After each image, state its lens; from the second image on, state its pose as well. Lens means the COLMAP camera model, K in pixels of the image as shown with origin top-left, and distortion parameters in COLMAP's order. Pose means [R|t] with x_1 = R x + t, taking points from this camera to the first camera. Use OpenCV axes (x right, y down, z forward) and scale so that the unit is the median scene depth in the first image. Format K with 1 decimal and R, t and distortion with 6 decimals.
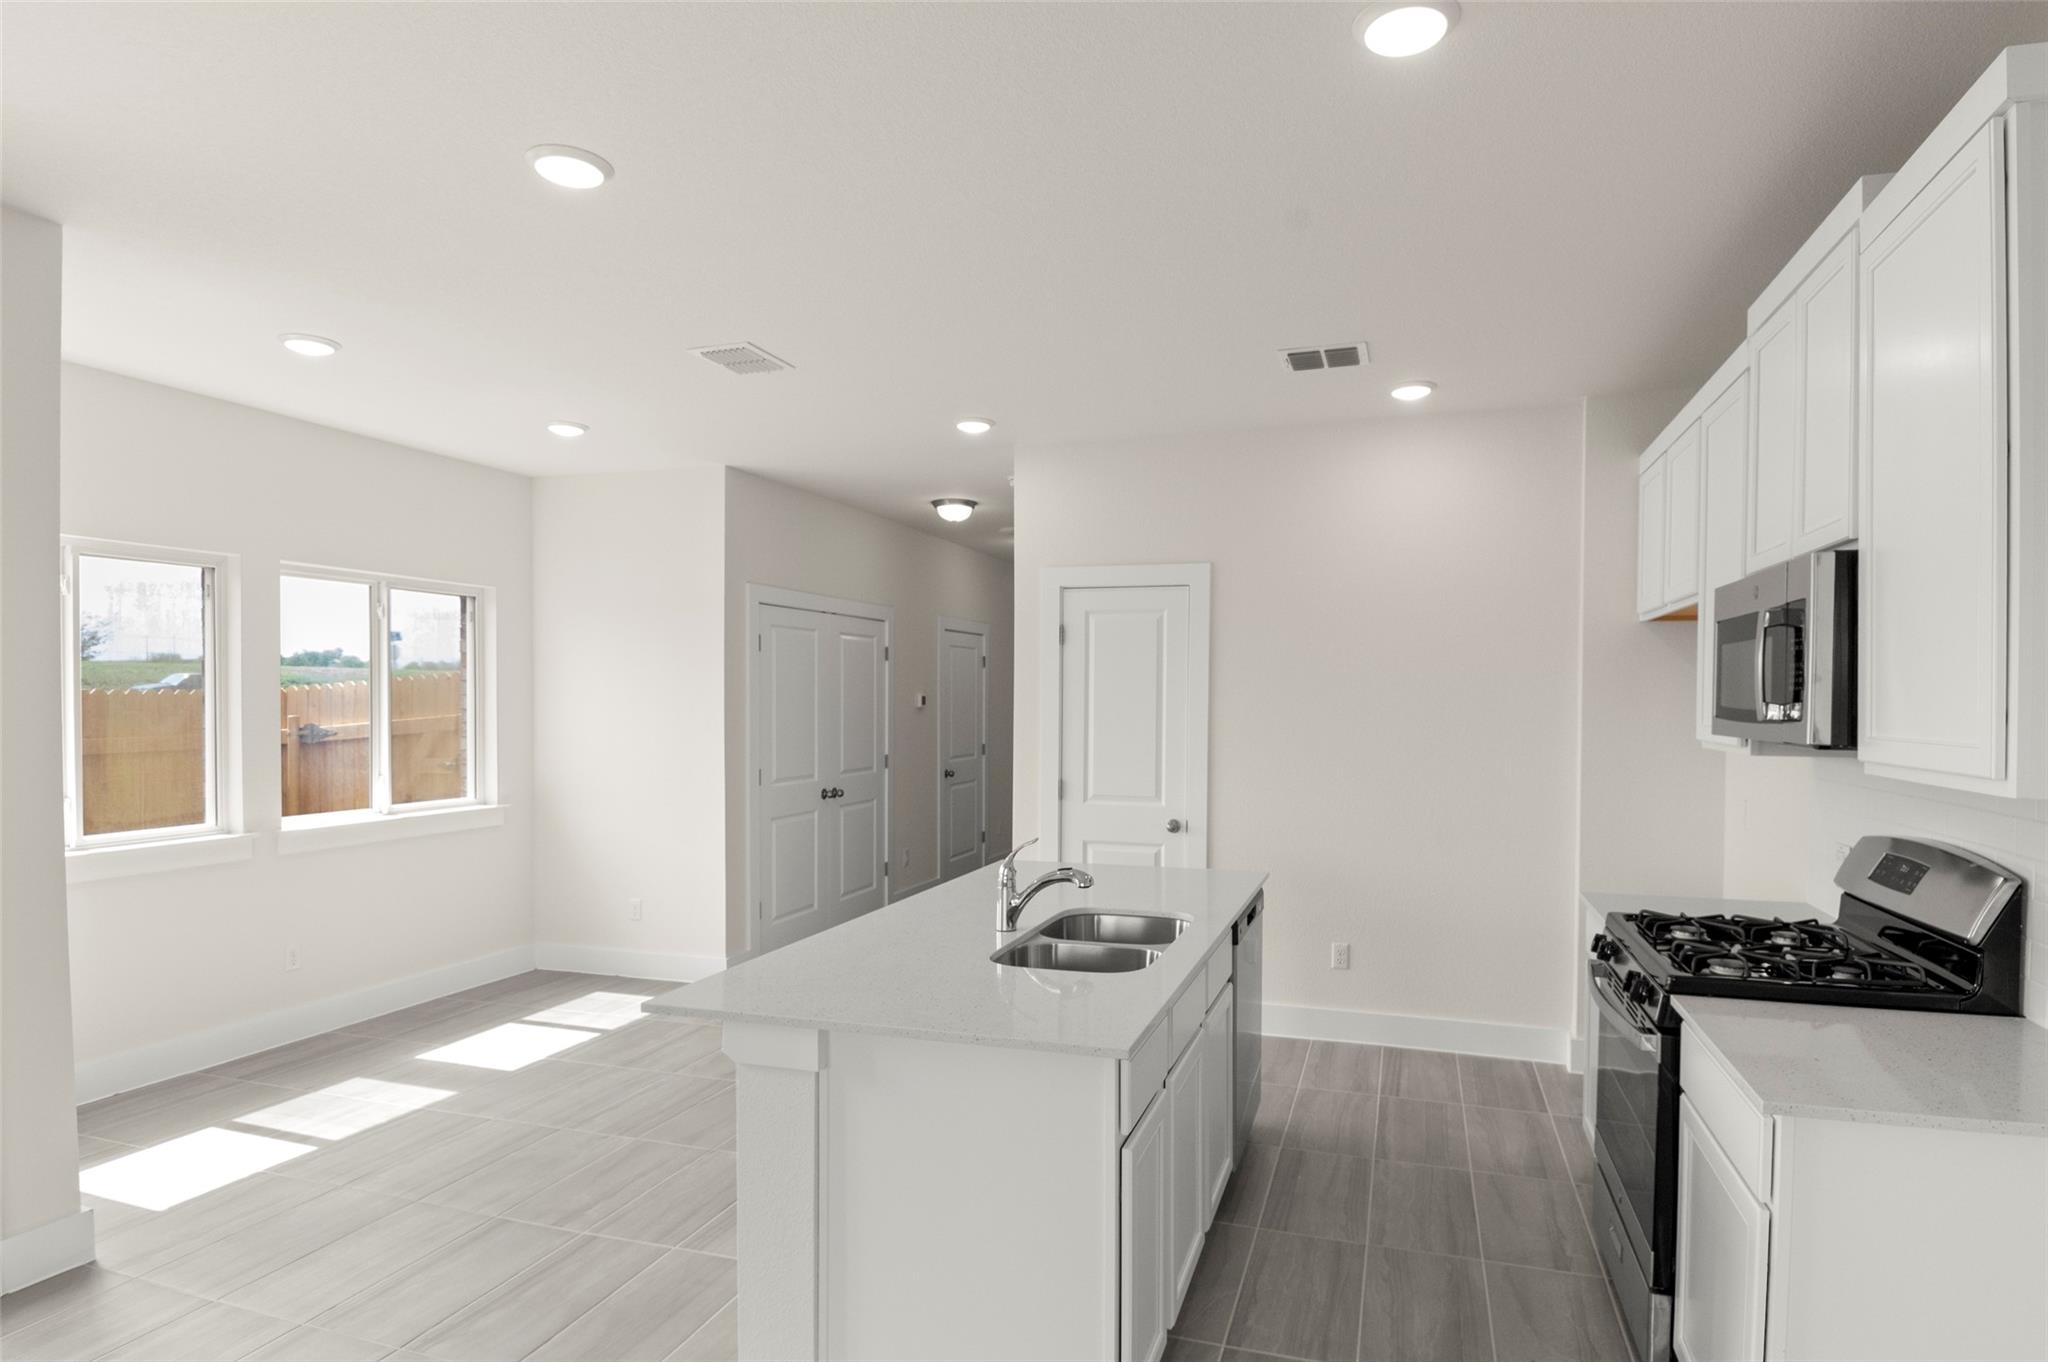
lens RADIAL K [[1107.3, 0, 1067.7], [0, 1107.3, 722.2], [0, 0, 1]] dist [0.023688, -0.029984]
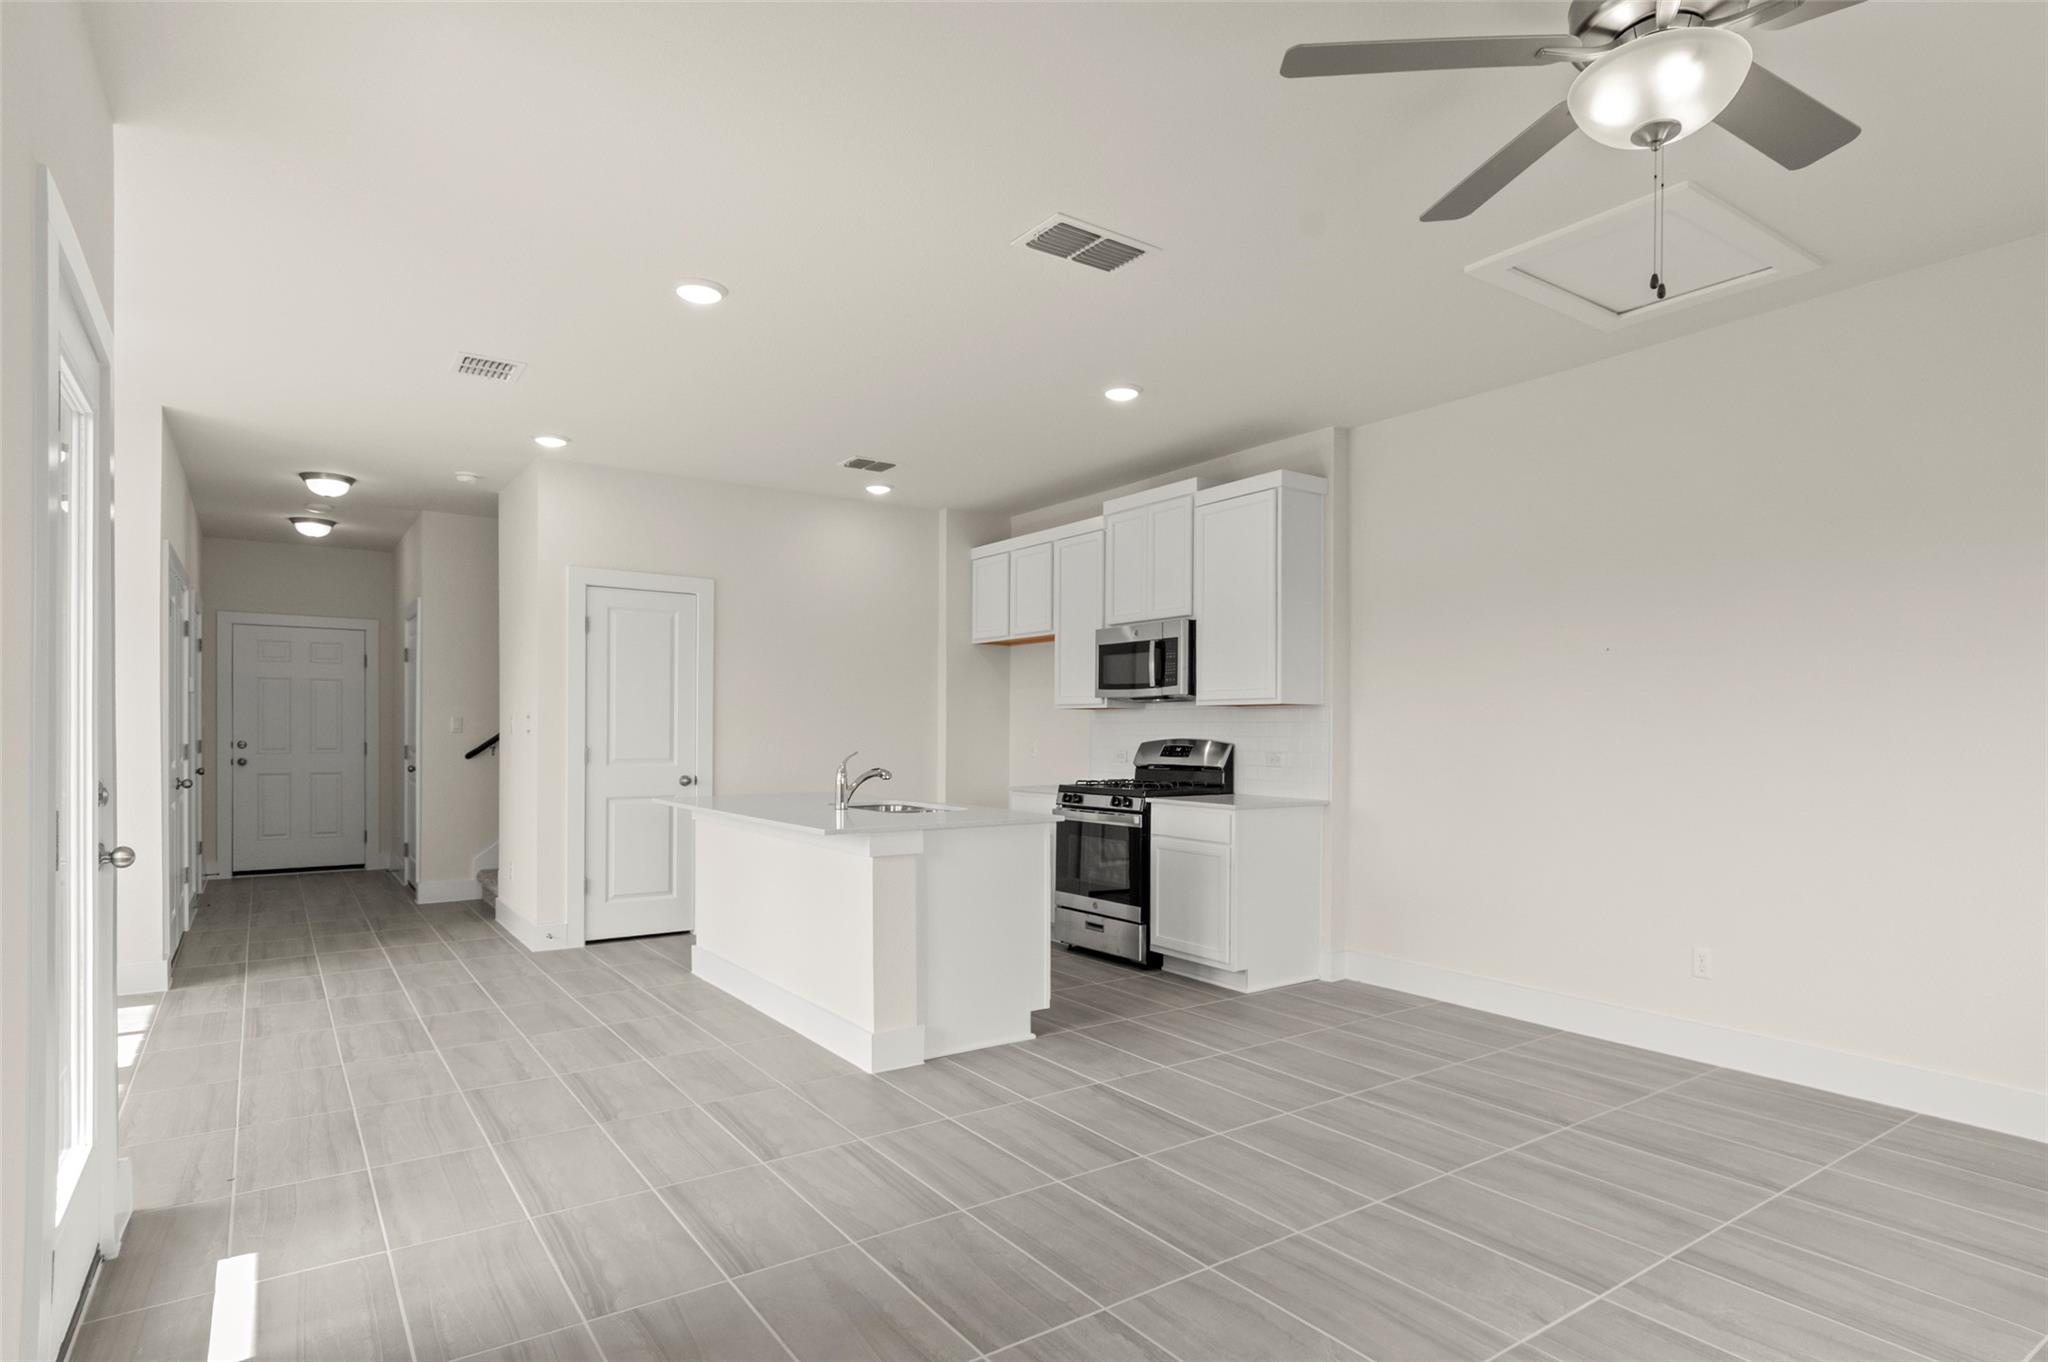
lens RADIAL K [[1085.8, 0, 1092.9], [0, 1085.8, 737.1], [0, 0, 1]] dist [0.018630, 0.000624]
pose [[0.580033, -0.006139, 0.814570, -0.656539], [0.015569, 0.999872, -0.003551, 0.054913], [-0.814444, 0.014742, 0.580055, -0.118980]]
